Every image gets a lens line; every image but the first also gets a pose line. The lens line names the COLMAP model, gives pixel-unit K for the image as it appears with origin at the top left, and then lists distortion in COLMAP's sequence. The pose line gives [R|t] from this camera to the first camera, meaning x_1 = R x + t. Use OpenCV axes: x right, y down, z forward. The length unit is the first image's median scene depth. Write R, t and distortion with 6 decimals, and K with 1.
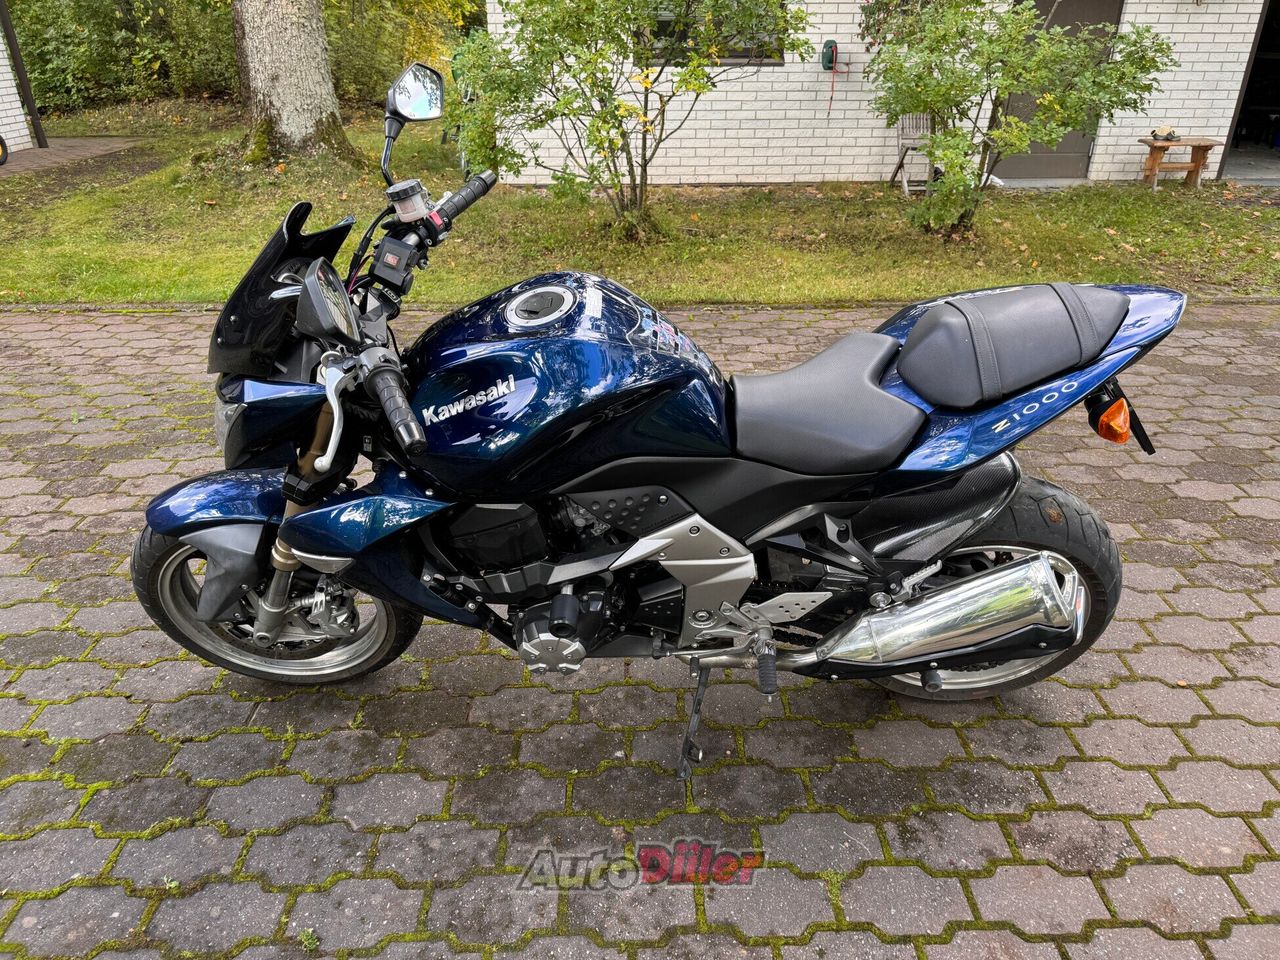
lens RADIAL K [[924.1, 0, 640.0], [0, 924.1, 480.0], [0, 0, 1]] dist [0.001080, -0.007287]
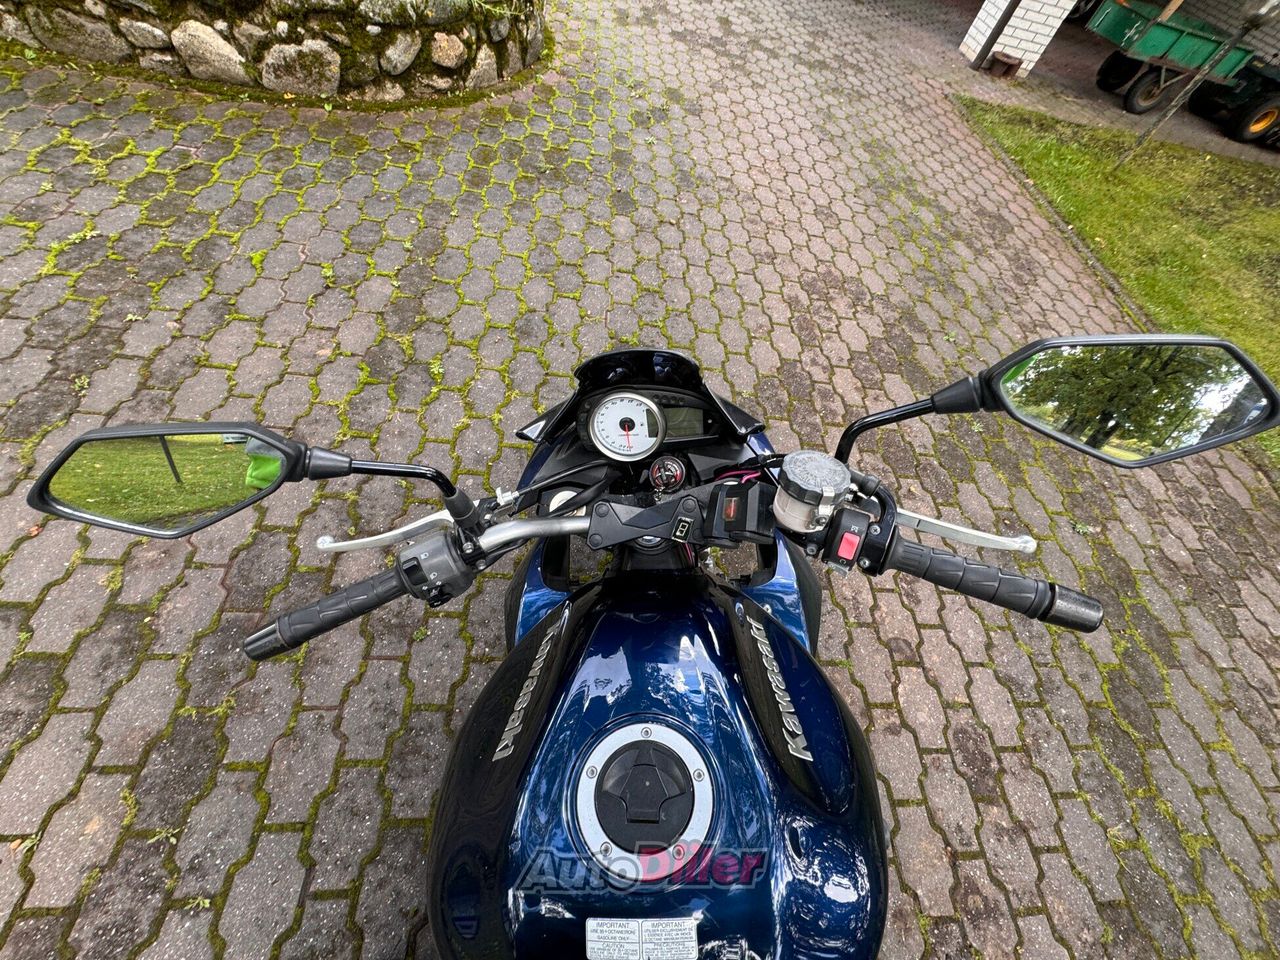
lens RADIAL K [[511.0, 0, 640.5], [0, 511.0, 472.2], [0, 0, 1]] dist [-0.002947, 0.000193]
pose [[0.013676, 0.829179, -0.558817, -0.084647], [-0.606079, 0.451376, 0.654925, -0.413266], [0.795287, 0.329731, 0.508721, 0.710223]]
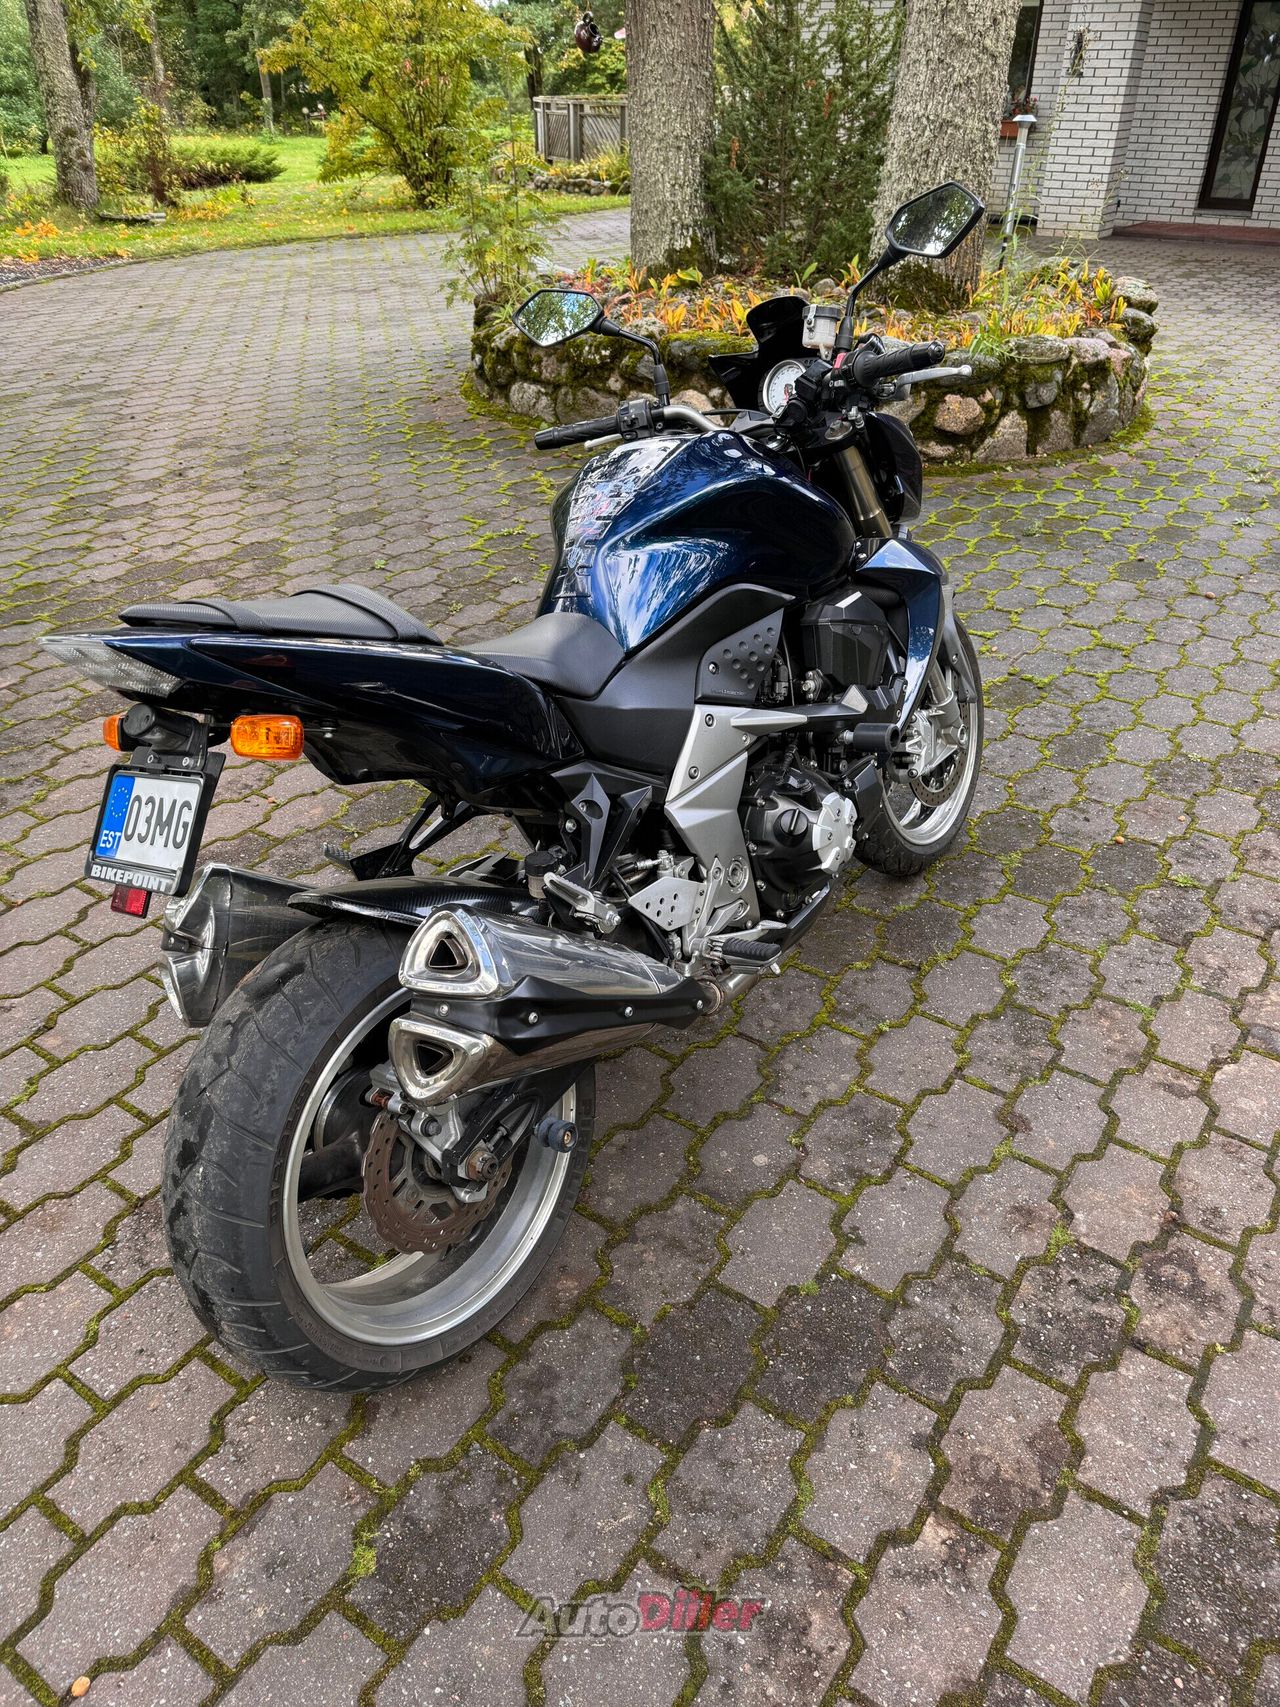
lens RADIAL K [[1175.9, 0, 640.0], [0, 1175.9, 853.5], [0, 0, 1]] dist [0.001500, -0.005816]
pose [[-0.575583, 0.448856, -0.683545, 0.823695], [-0.368337, 0.603986, 0.706773, -0.690618], [0.730090, 0.658582, -0.182314, 1.317381]]
